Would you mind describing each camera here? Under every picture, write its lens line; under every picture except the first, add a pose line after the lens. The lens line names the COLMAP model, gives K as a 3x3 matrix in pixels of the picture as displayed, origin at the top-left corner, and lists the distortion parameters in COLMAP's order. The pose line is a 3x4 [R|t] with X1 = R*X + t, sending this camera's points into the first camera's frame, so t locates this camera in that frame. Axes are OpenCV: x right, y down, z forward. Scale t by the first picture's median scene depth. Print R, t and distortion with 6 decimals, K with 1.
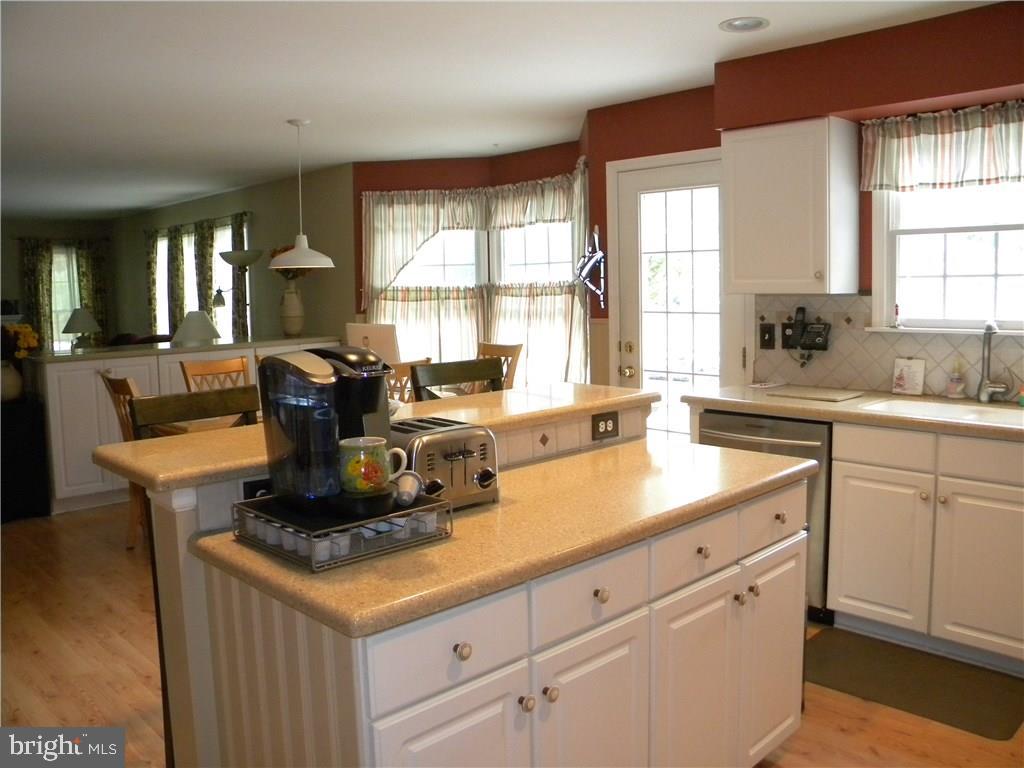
lens RADIAL K [[864.2, 0, 506.0], [0, 864.2, 382.8], [0, 0, 1]] dist [-0.180104, 0.143383]
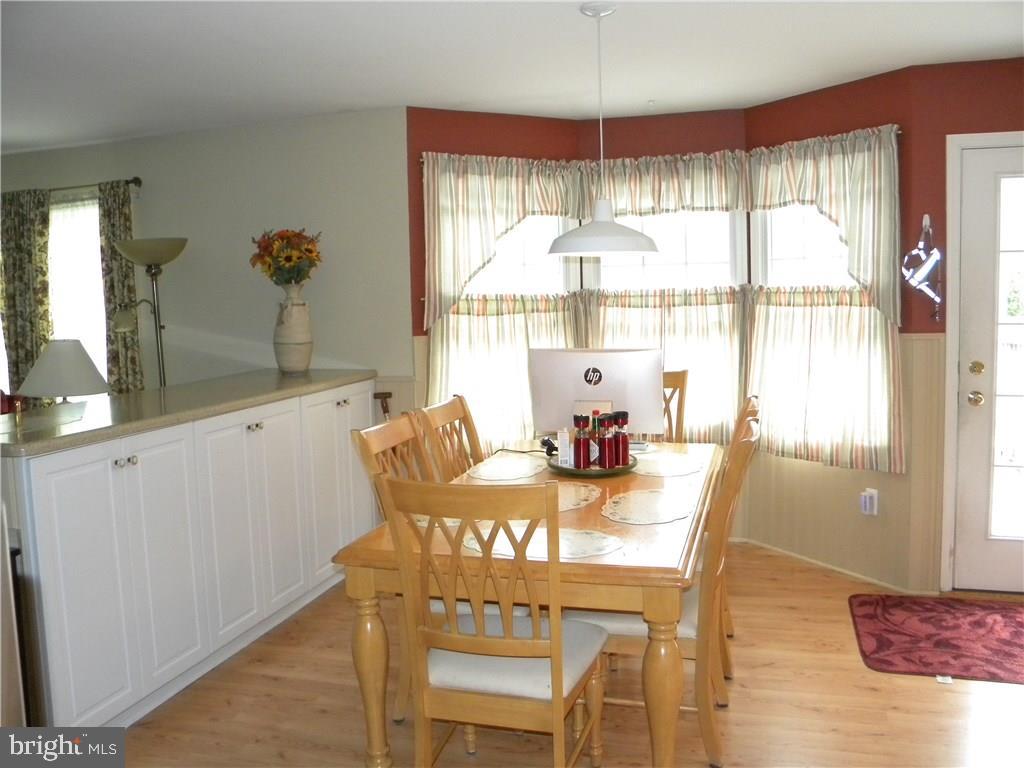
lens RADIAL K [[864.2, 0, 501.1], [0, 864.2, 385.0], [0, 0, 1]] dist [-0.180104, 0.143383]
pose [[0.867821, -0.055557, 0.493762, -0.452784], [0.063671, 0.997971, 0.000383, -0.039179], [-0.492781, 0.031106, 0.869597, 0.398460]]
